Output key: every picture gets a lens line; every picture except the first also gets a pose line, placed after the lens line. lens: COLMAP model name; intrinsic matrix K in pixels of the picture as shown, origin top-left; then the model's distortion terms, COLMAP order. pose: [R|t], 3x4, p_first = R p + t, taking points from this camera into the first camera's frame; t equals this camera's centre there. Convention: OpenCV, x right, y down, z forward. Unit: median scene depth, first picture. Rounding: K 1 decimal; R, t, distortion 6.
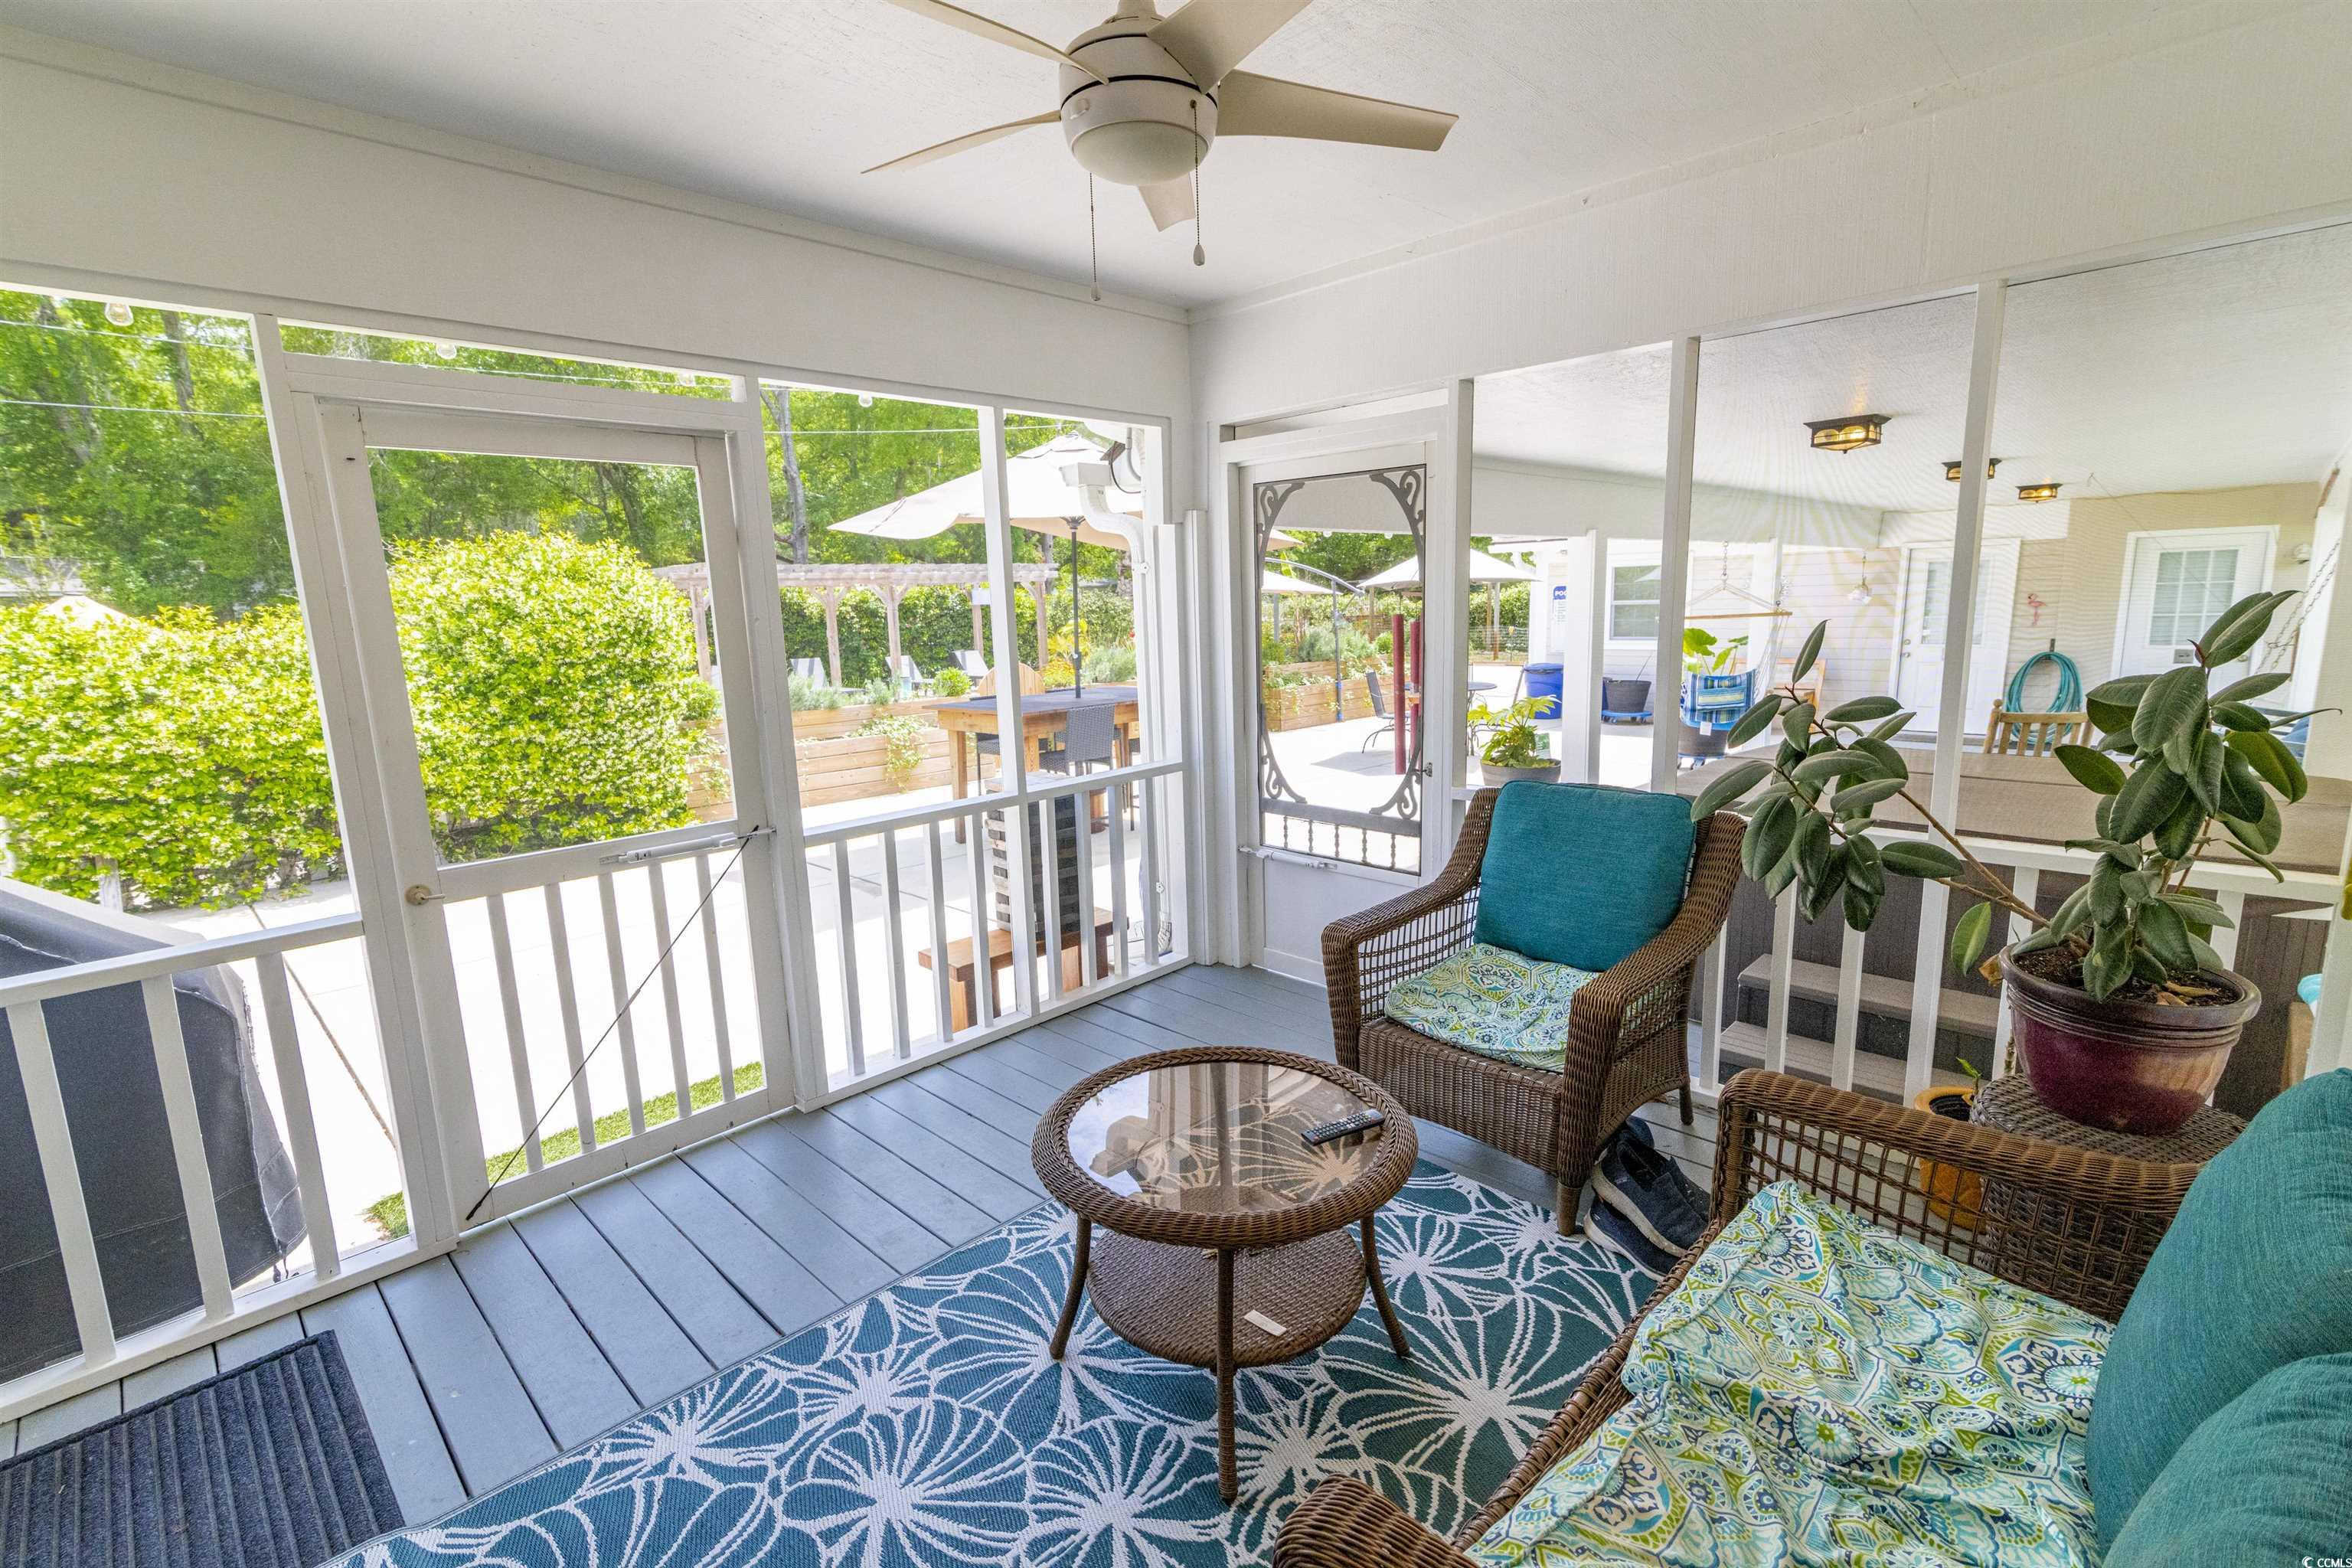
lens RADIAL K [[1059.2, 0, 1185.8], [0, 1059.2, 784.5], [0, 0, 1]] dist [0.016609, -0.001065]
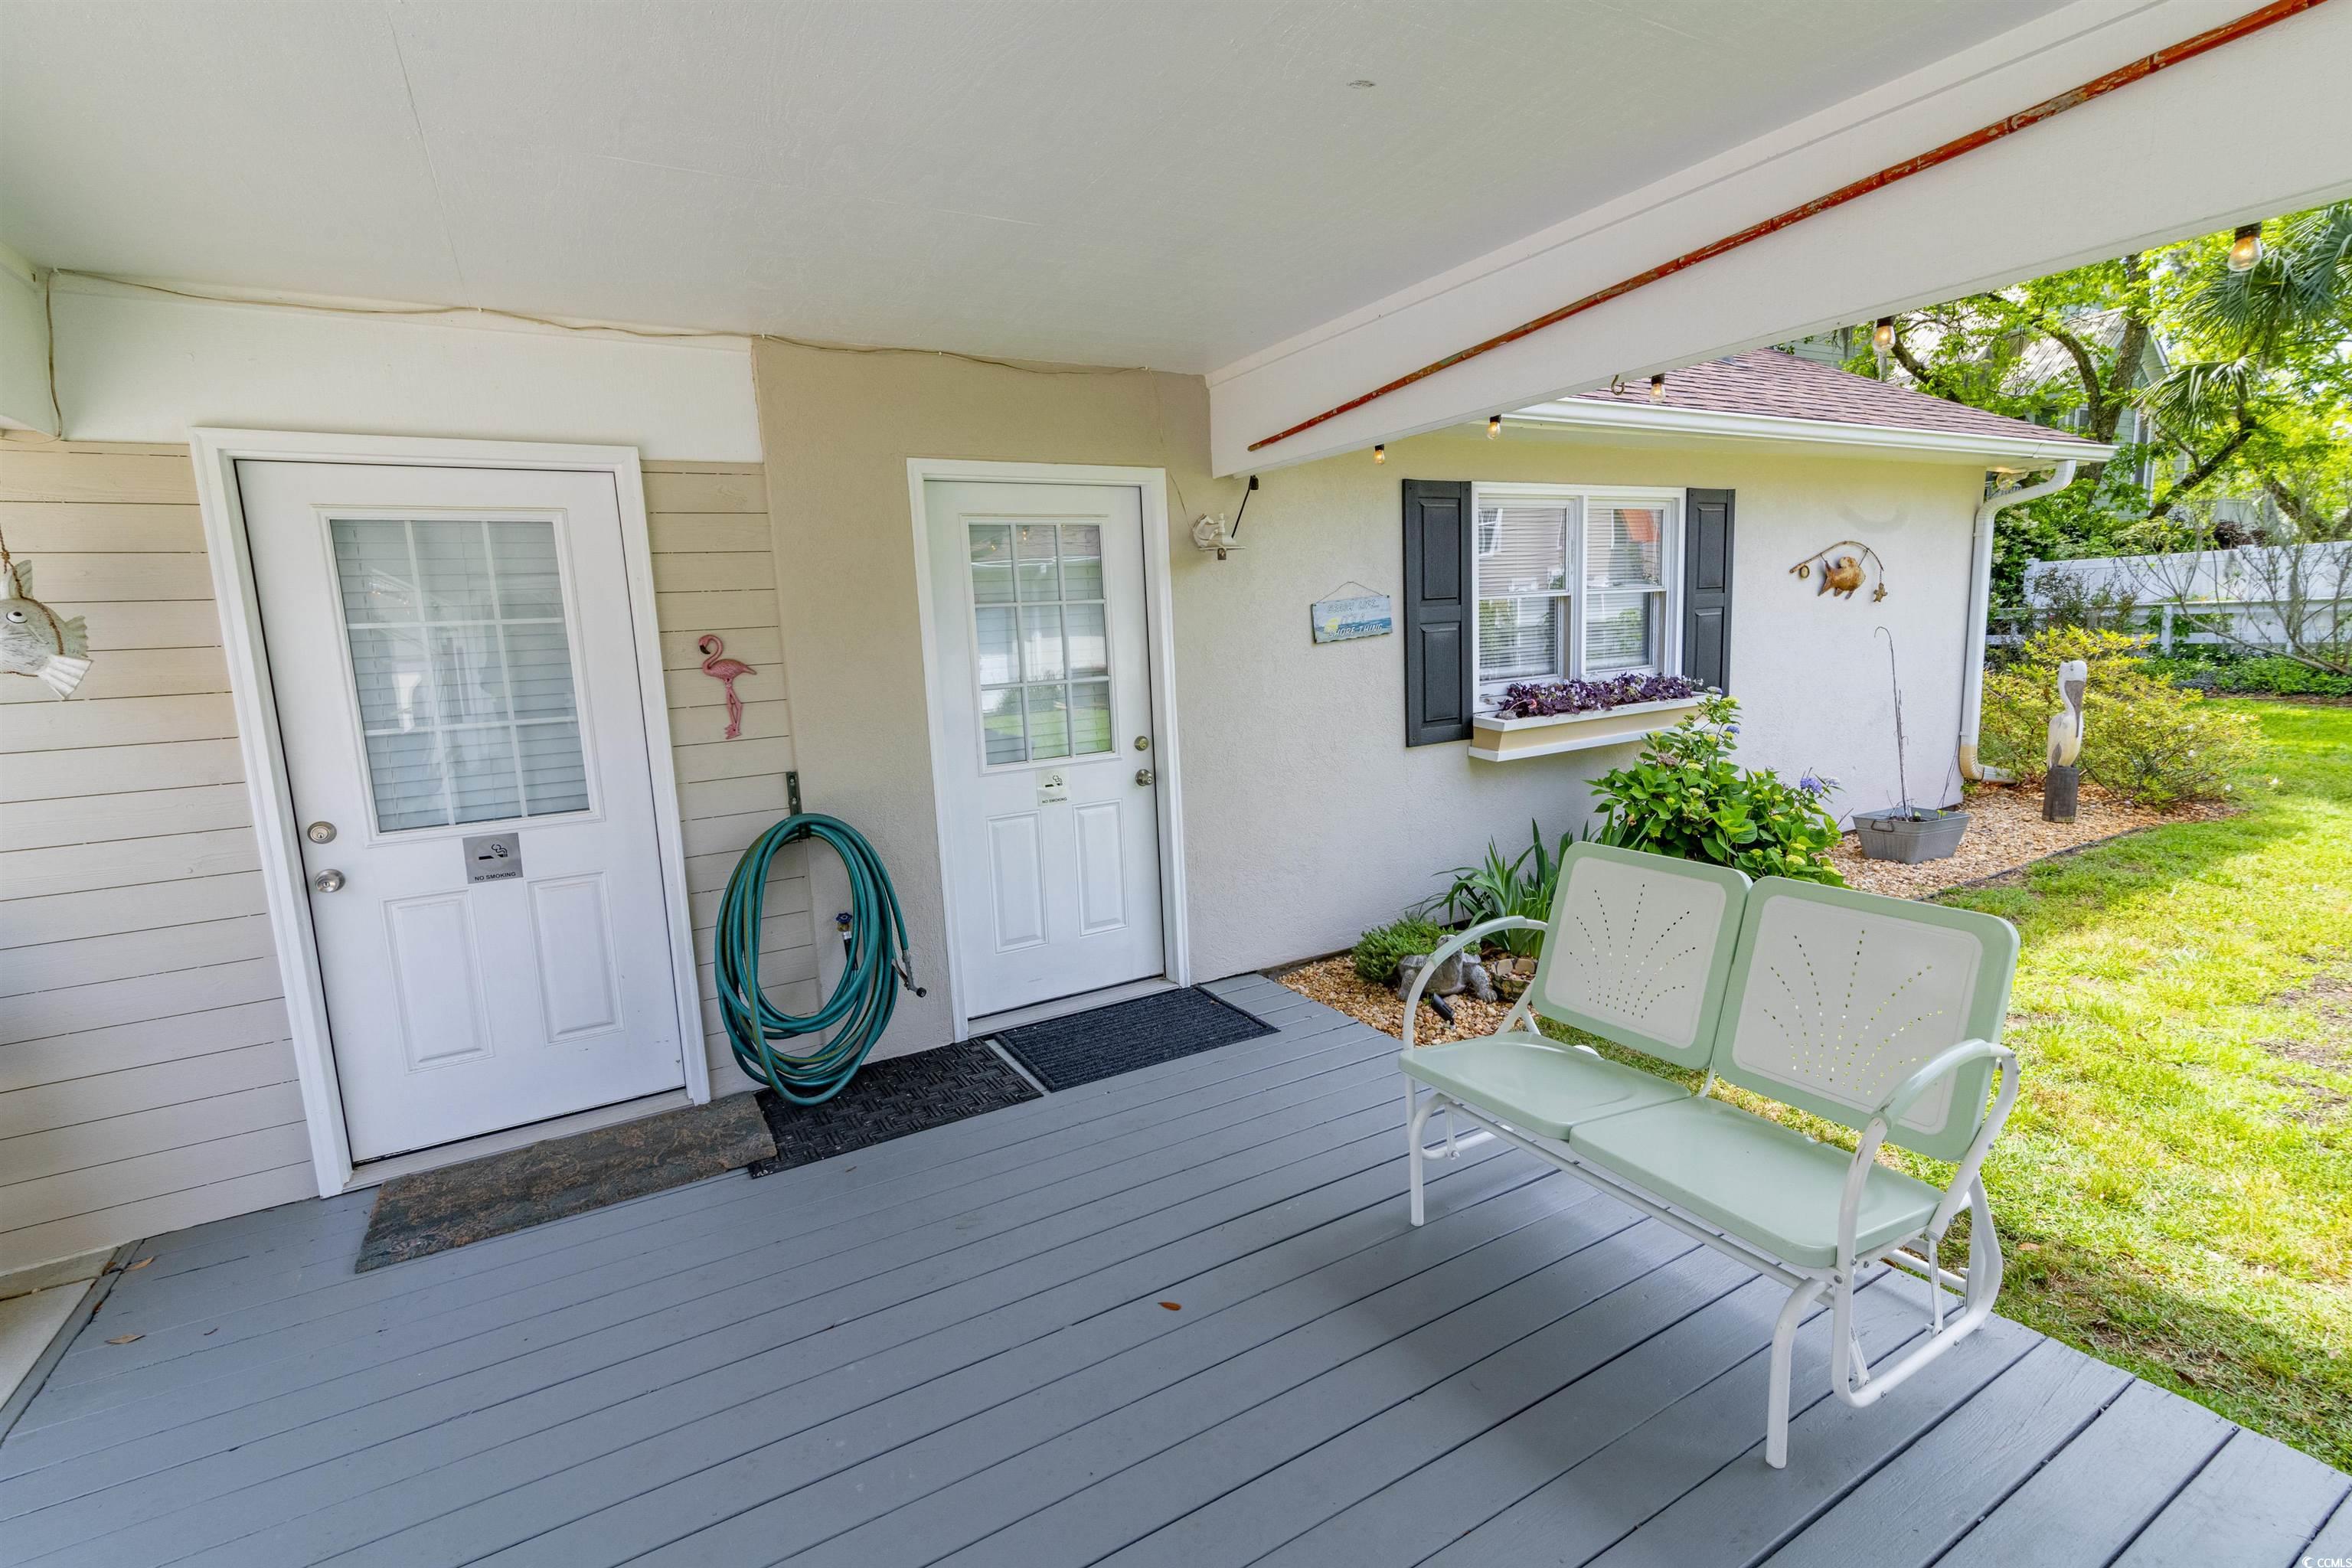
lens RADIAL K [[1059.2, 0, 1180.1], [0, 1059.2, 775.0], [0, 0, 1]] dist [0.016609, -0.001065]
pose [[0.259805, -0.124376, 0.957618, 0.524946], [0.206745, 0.975841, 0.070652, -0.132490], [-0.943270, 0.179627, 0.279242, 0.790844]]
